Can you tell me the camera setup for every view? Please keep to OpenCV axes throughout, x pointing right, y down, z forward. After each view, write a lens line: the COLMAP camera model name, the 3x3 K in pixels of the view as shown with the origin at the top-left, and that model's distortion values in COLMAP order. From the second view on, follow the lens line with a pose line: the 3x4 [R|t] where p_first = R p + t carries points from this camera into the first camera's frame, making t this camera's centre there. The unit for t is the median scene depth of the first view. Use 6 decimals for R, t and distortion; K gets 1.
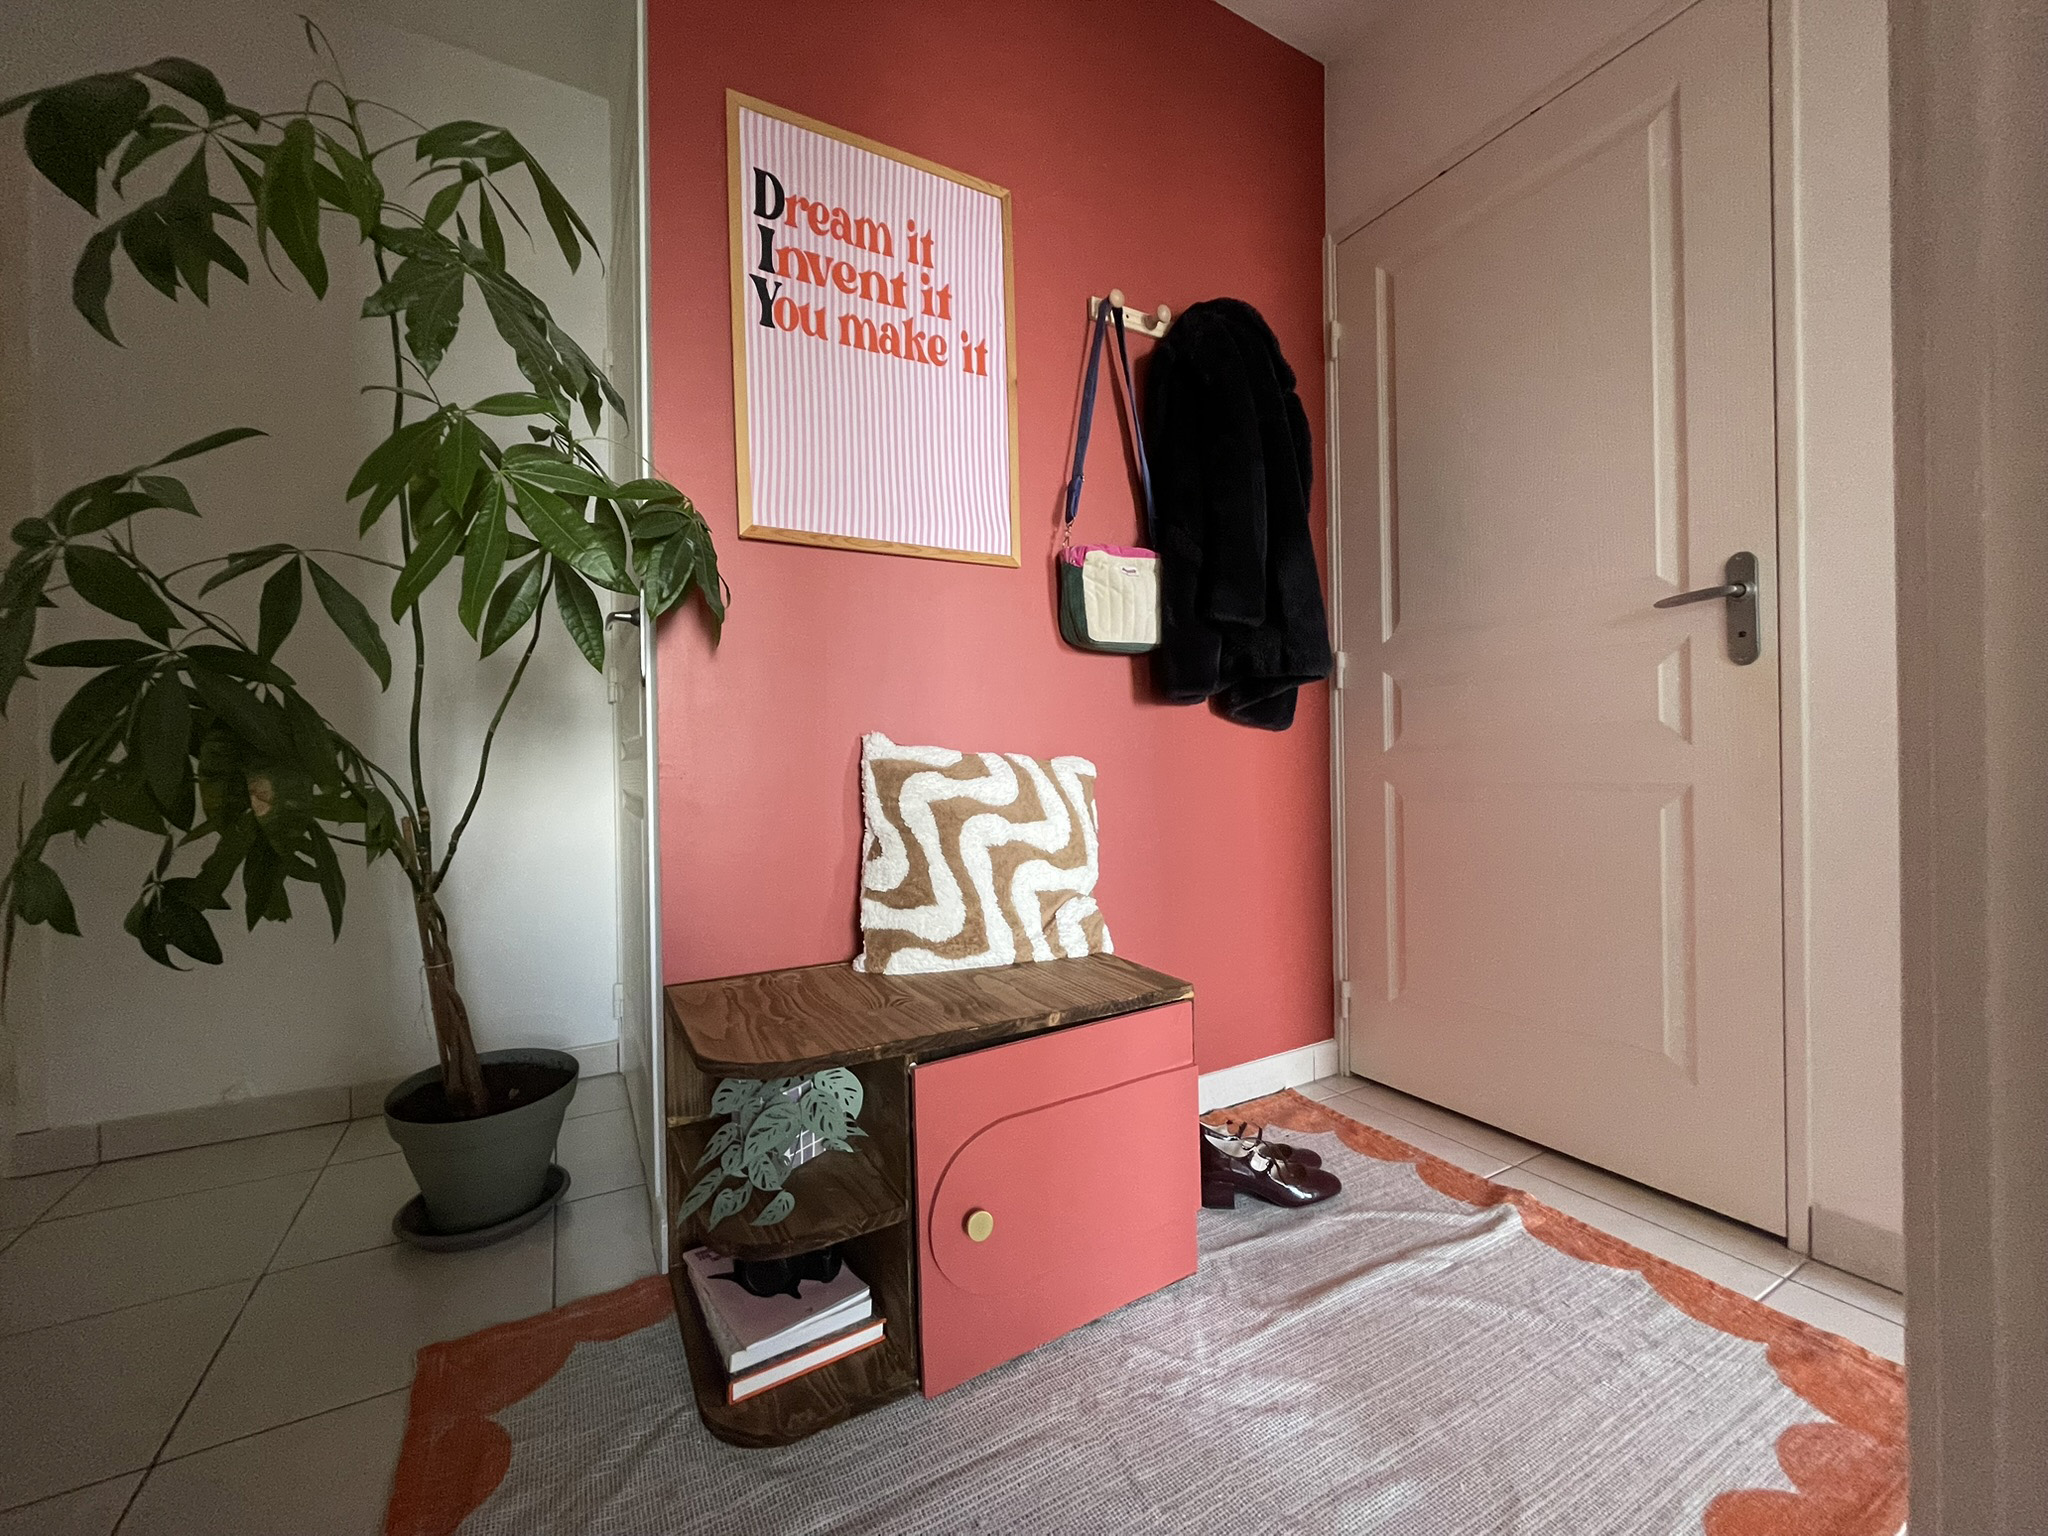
lens RADIAL K [[817.5, 0, 1024.5], [0, 817.5, 763.8], [0, 0, 1]] dist [-0.004084, 0.000258]
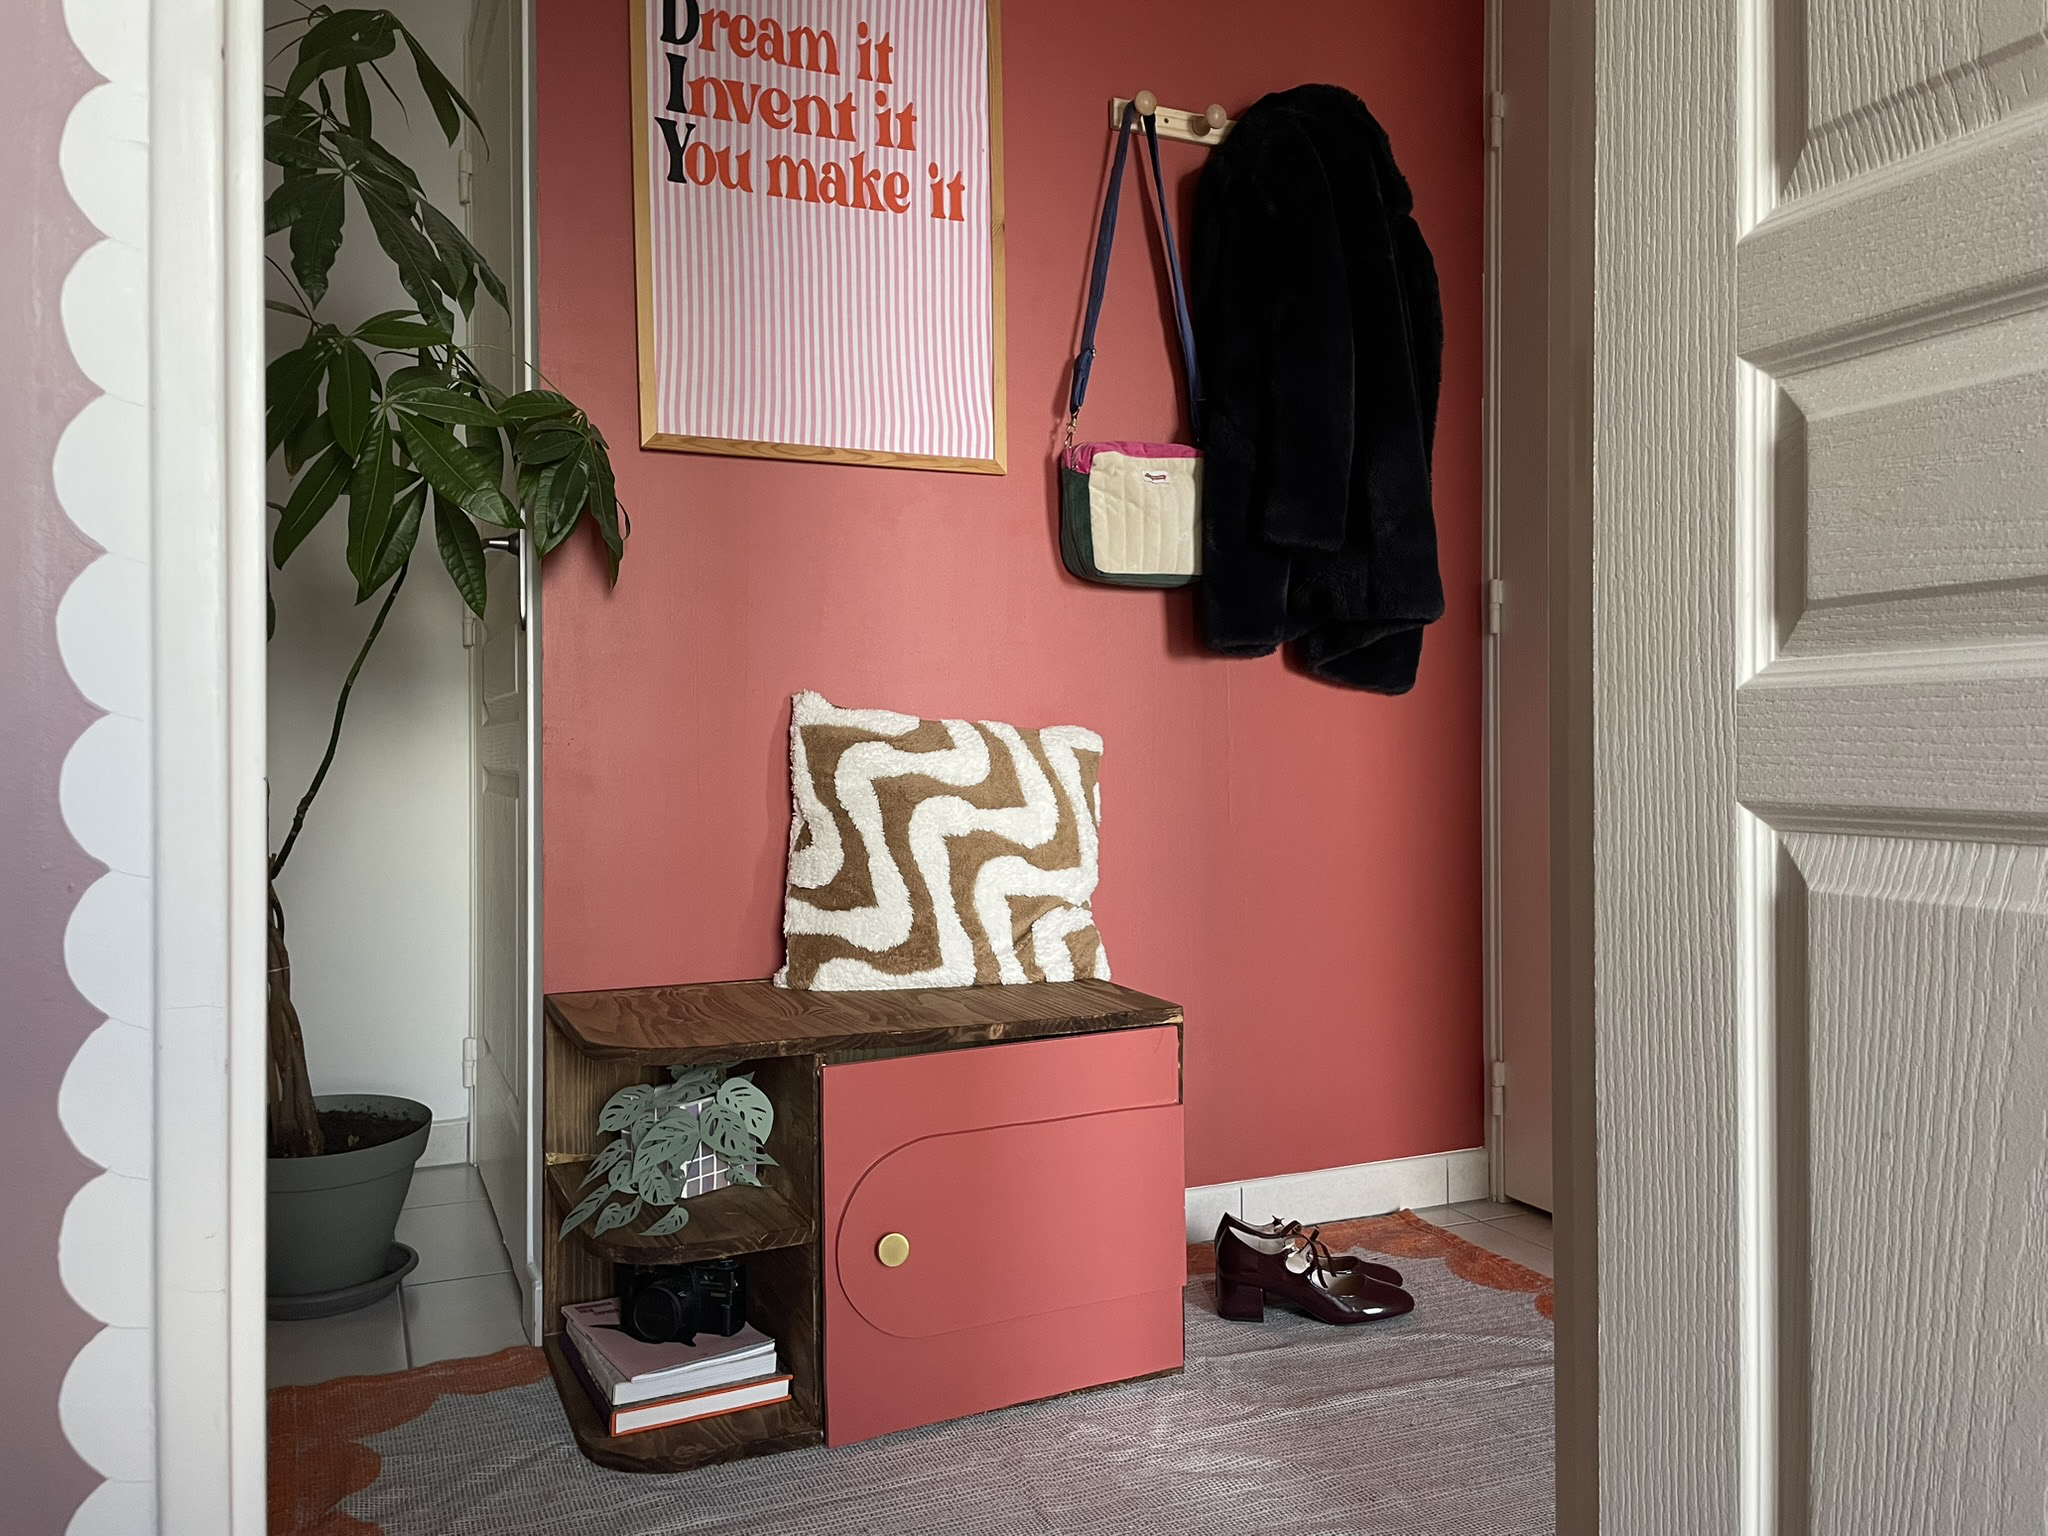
lens RADIAL K [[1556.5, 0, 1041.3], [0, 1556.5, 757.7], [0, 0, 1]] dist [0.086702, -0.118261]
pose [[0.995660, 0.013369, -0.092105, 0.181819], [-0.013254, 0.999910, 0.001857, 0.020252], [0.092122, -0.000629, 0.995748, -0.482177]]
